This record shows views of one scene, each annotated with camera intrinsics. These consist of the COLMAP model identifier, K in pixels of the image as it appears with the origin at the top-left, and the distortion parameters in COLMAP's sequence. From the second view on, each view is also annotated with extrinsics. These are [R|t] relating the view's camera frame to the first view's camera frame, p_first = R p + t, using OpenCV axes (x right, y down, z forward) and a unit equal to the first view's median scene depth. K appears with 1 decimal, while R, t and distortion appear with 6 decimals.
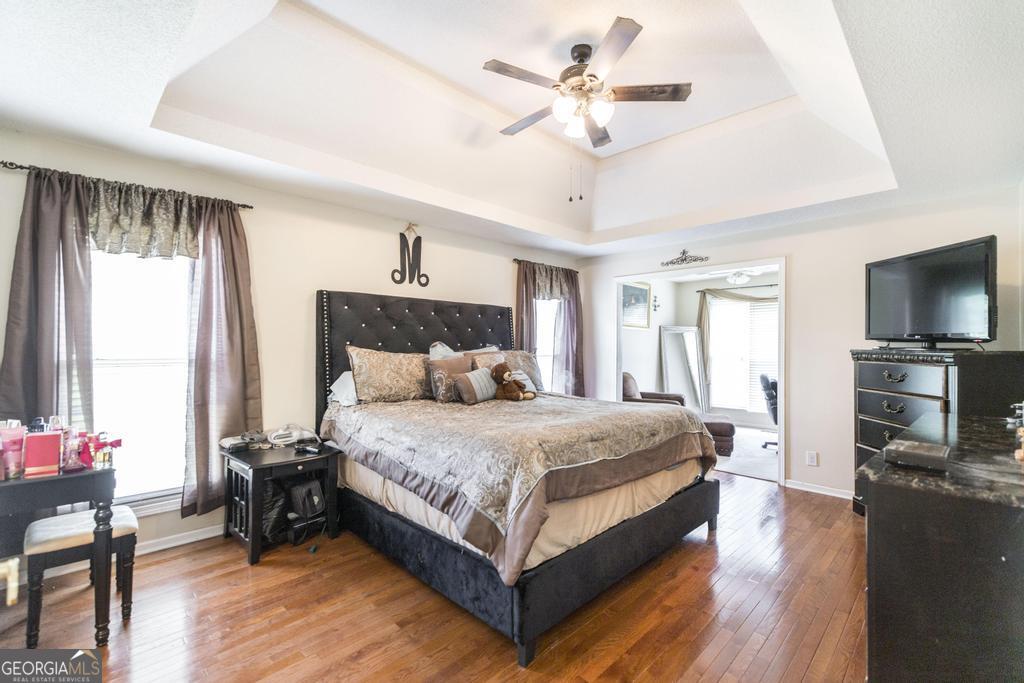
lens RADIAL K [[456.9, 0, 514.1], [0, 456.9, 342.0], [0, 0, 1]] dist [0.015118, -0.000031]
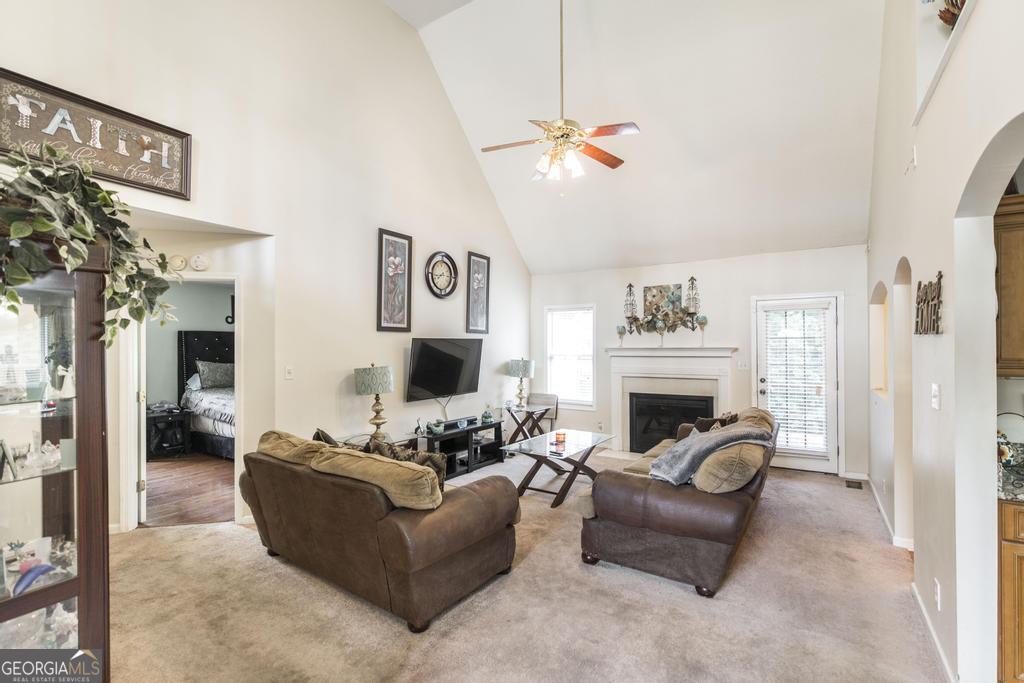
lens RADIAL K [[456.9, 0, 502.4], [0, 456.9, 348.7], [0, 0, 1]] dist [0.015118, -0.000031]
pose [[0.978551, -0.006272, 0.205911, 0.520162], [0.005603, 0.999977, 0.003829, -0.042761], [-0.205930, -0.002593, 0.978563, -1.209591]]
